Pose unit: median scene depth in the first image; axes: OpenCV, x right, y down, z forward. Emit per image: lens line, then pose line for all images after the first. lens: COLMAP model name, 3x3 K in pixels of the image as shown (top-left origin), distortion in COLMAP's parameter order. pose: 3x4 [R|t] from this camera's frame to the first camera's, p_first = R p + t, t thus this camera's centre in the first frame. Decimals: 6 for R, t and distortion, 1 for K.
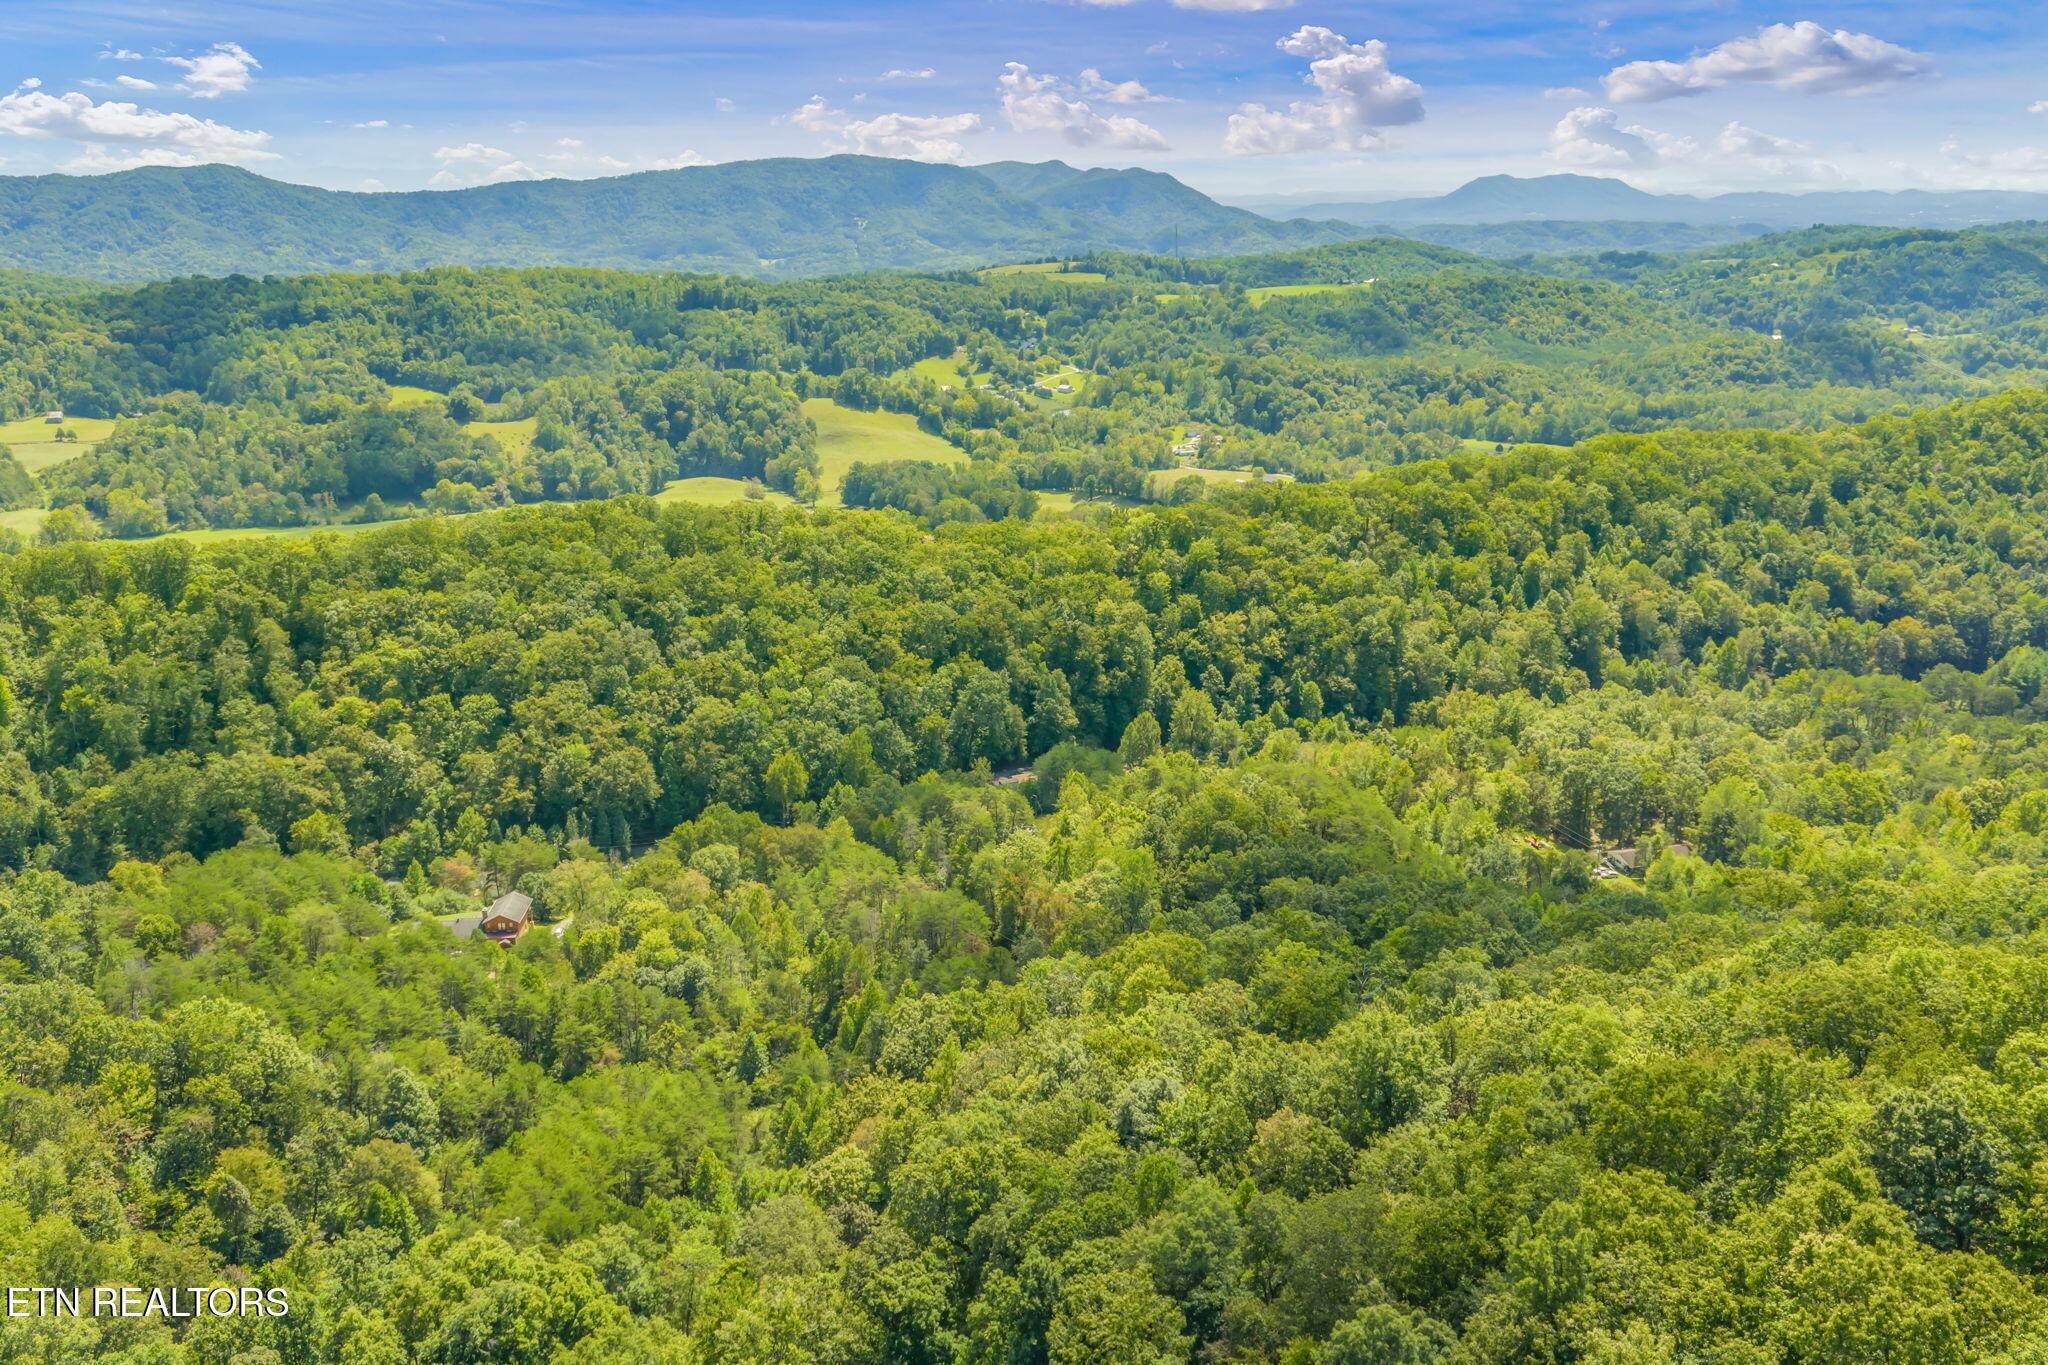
lens RADIAL K [[1688.2, 0, 1037.2], [0, 1688.2, 688.7], [0, 0, 1]] dist [0.028423, -0.049707]
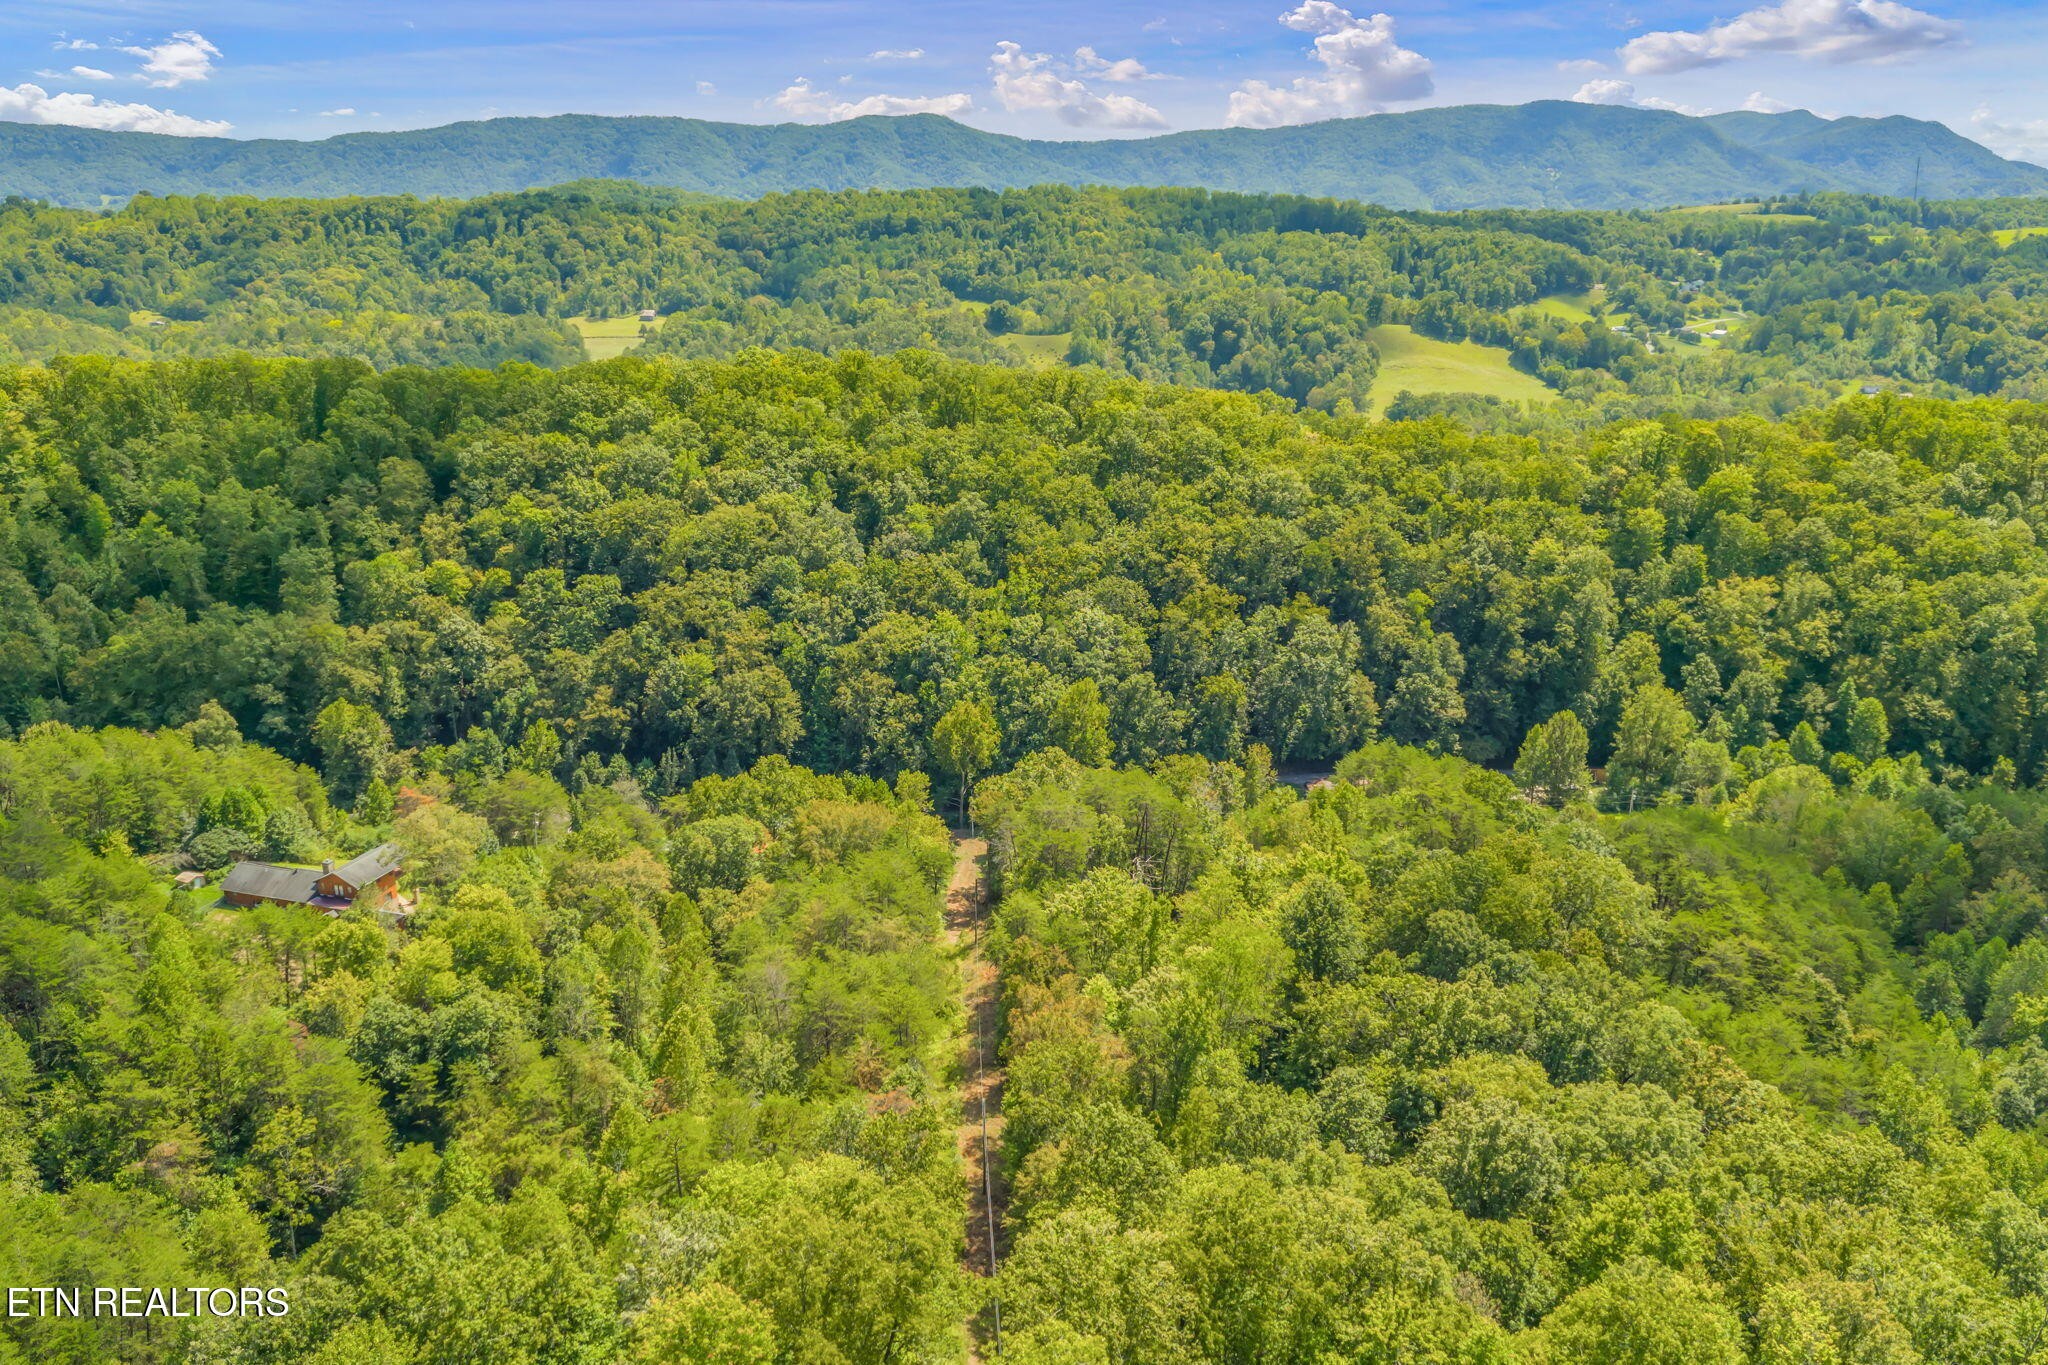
lens RADIAL K [[1718.2, 0, 1037.7], [0, 1718.2, 689.3], [0, 0, 1]] dist [0.030448, -0.055153]
pose [[0.923101, 0.115967, -0.366656, 0.112427], [-0.110993, 0.993215, 0.034699, 0.004809], [0.368193, 0.008666, 0.929709, 0.296590]]
